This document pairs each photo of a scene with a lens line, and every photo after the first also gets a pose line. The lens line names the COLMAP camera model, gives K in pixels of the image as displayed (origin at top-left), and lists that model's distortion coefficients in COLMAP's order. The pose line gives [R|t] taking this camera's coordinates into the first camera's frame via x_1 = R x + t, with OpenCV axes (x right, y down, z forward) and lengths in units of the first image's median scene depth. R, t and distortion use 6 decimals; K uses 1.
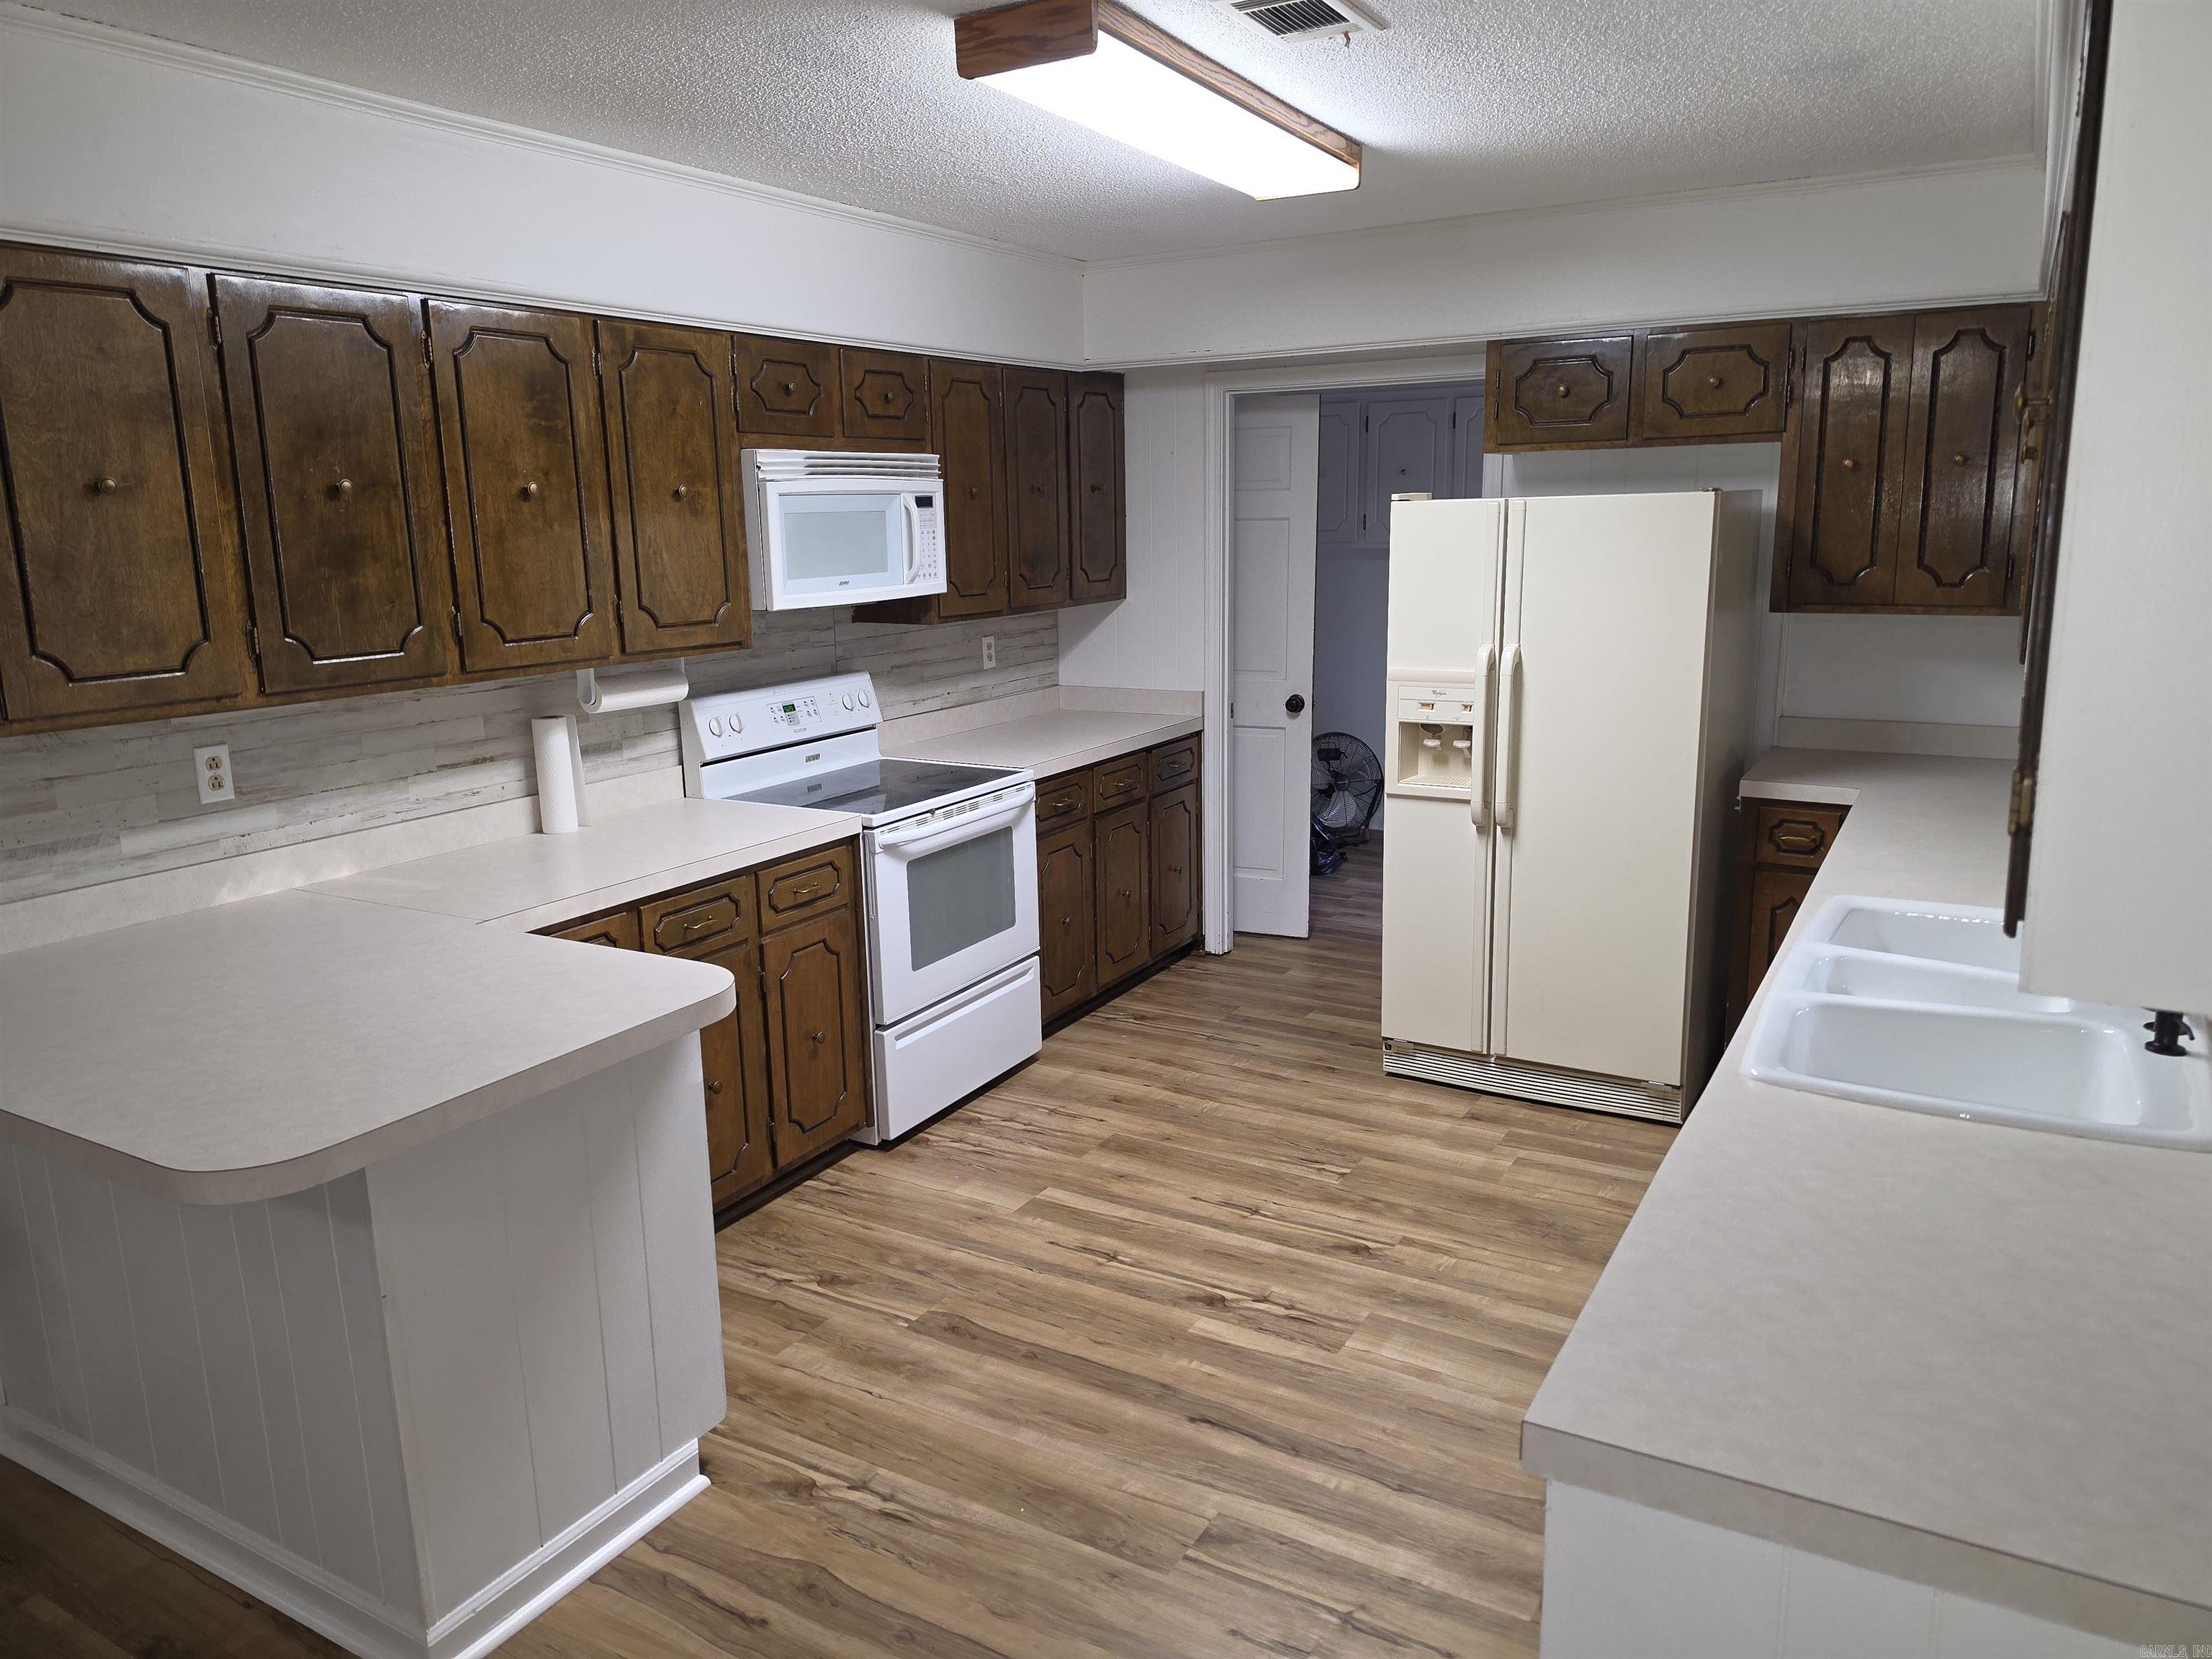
lens RADIAL K [[1527.6, 0, 1064.0], [0, 1527.6, 837.0], [0, 0, 1]] dist [0.072729, -0.082262]
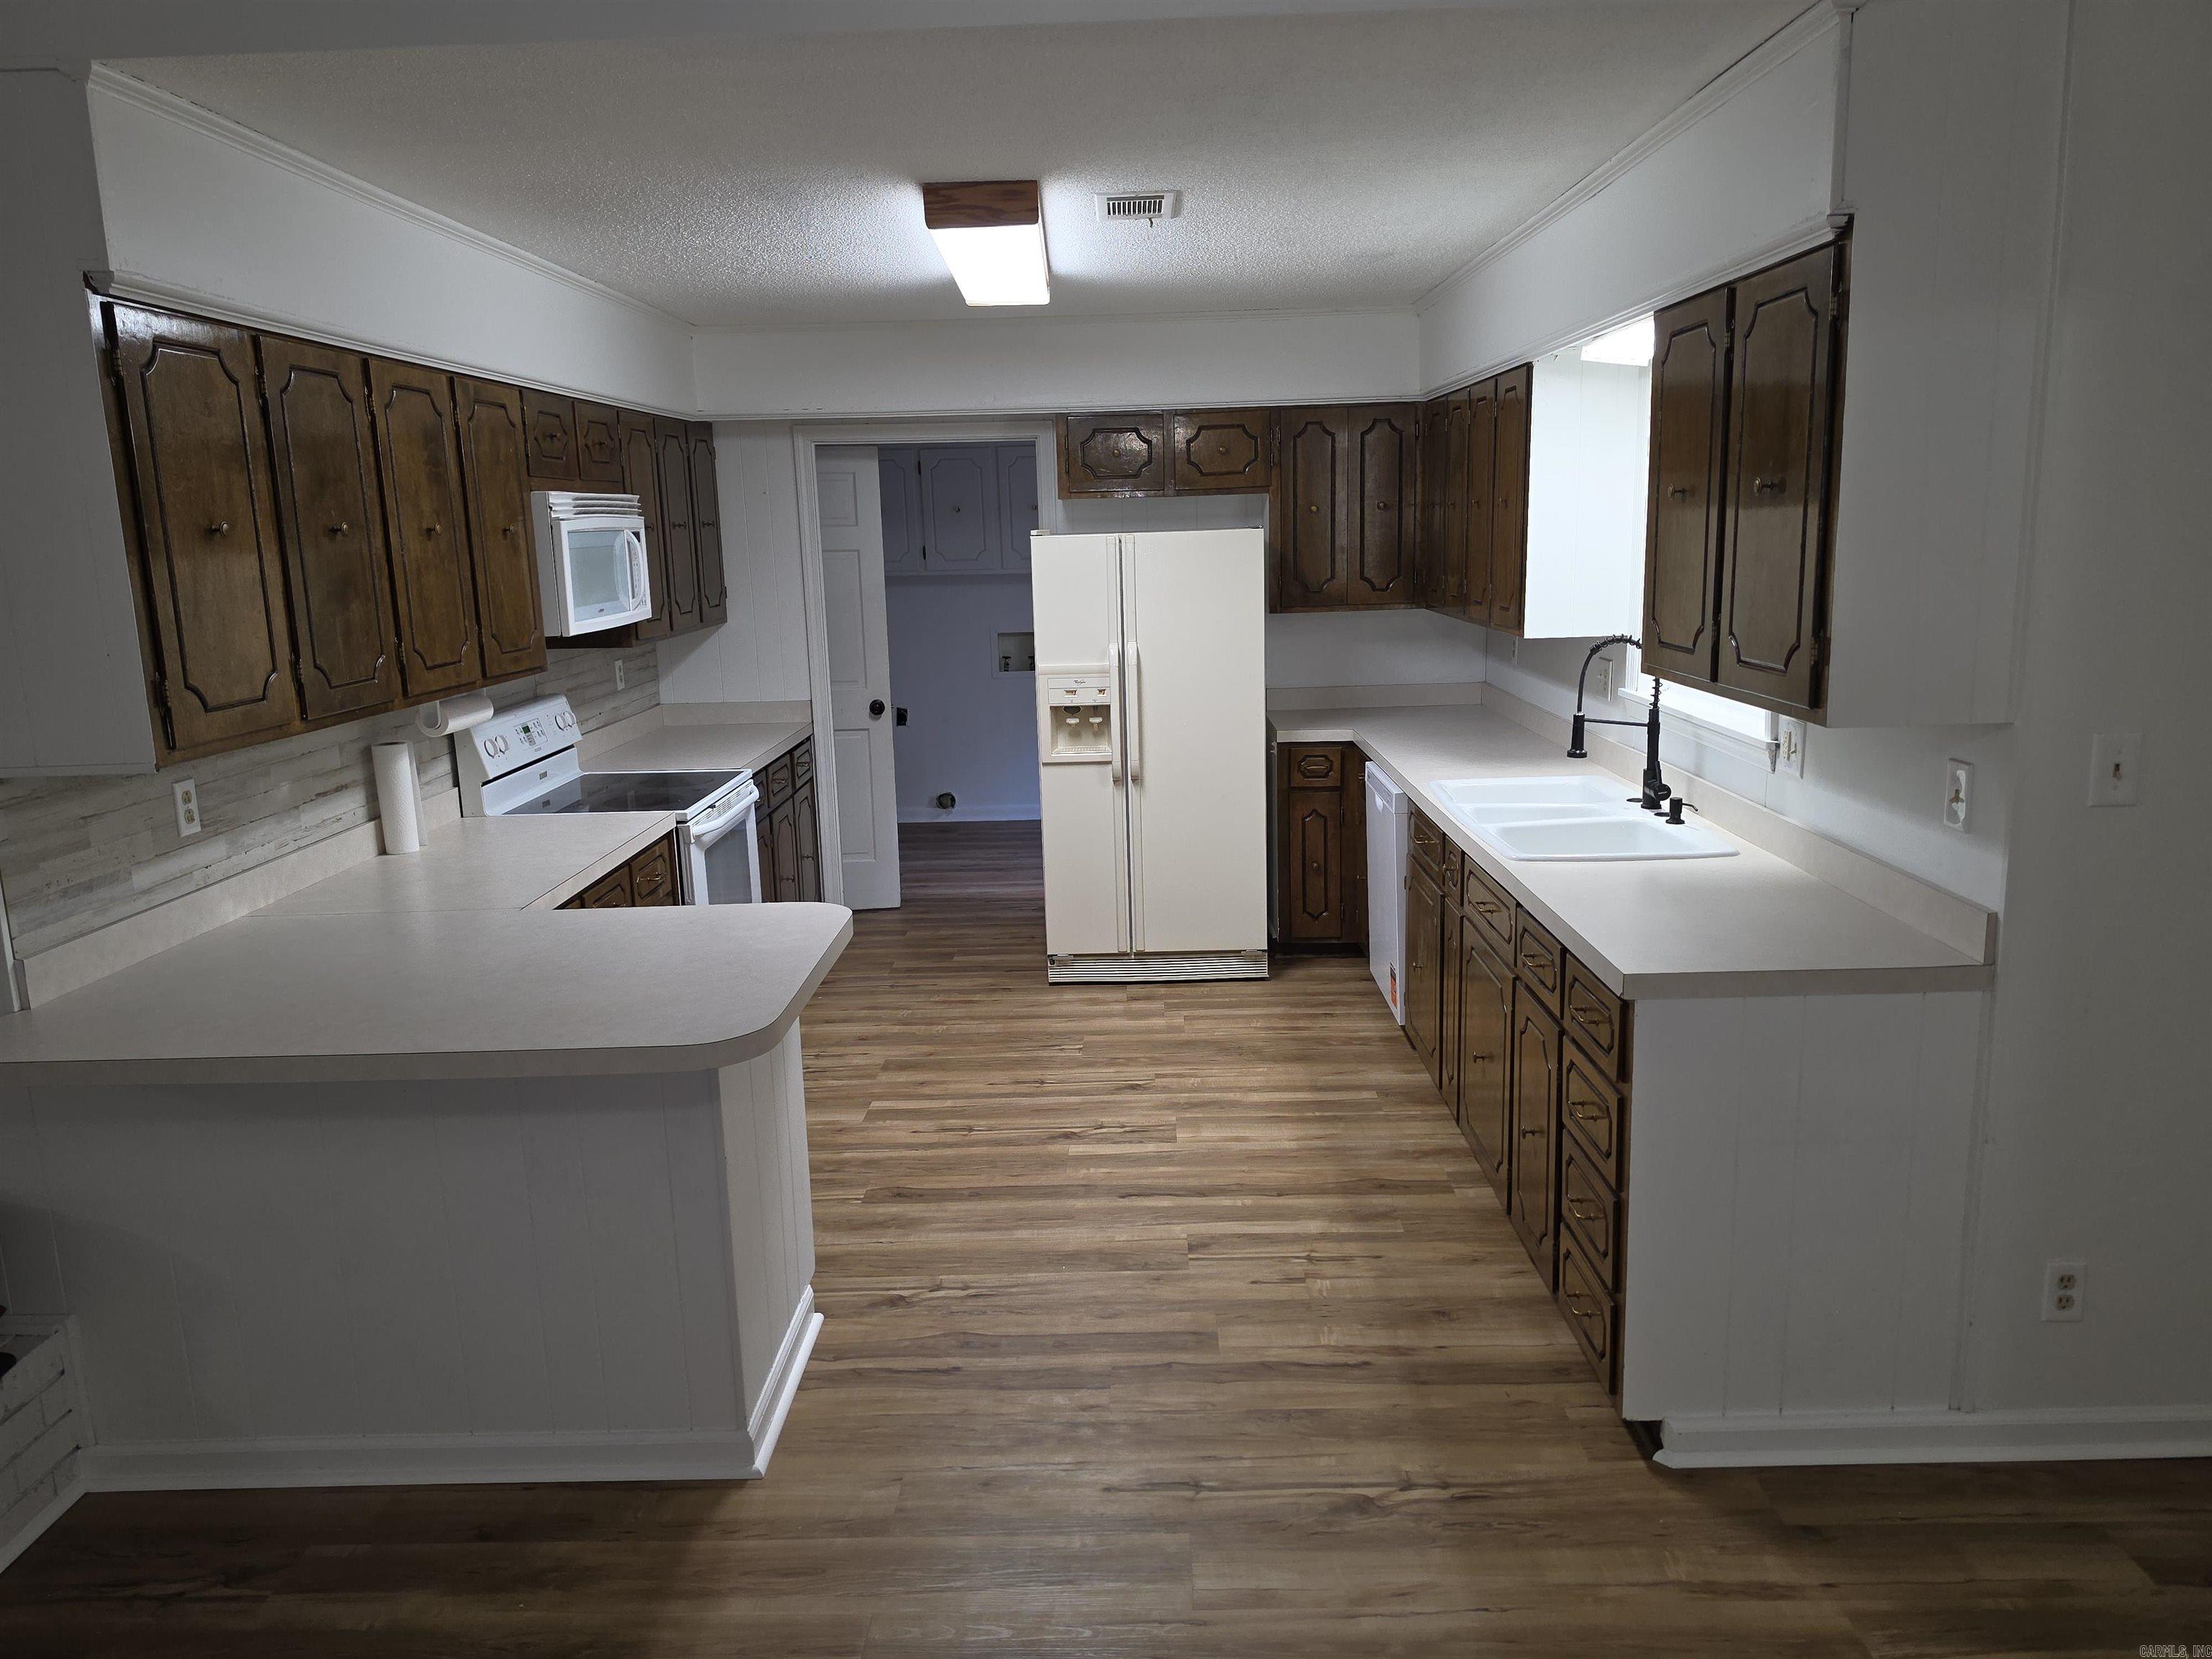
lens RADIAL K [[1527.6, 0, 1098.6], [0, 1527.6, 842.8], [0, 0, 1]] dist [0.072729, -0.082262]
pose [[0.866615, -0.105990, 0.487591, -0.424109], [0.114546, 0.993341, 0.012342, 0.031239], [-0.485652, 0.045156, 0.872985, -0.153219]]
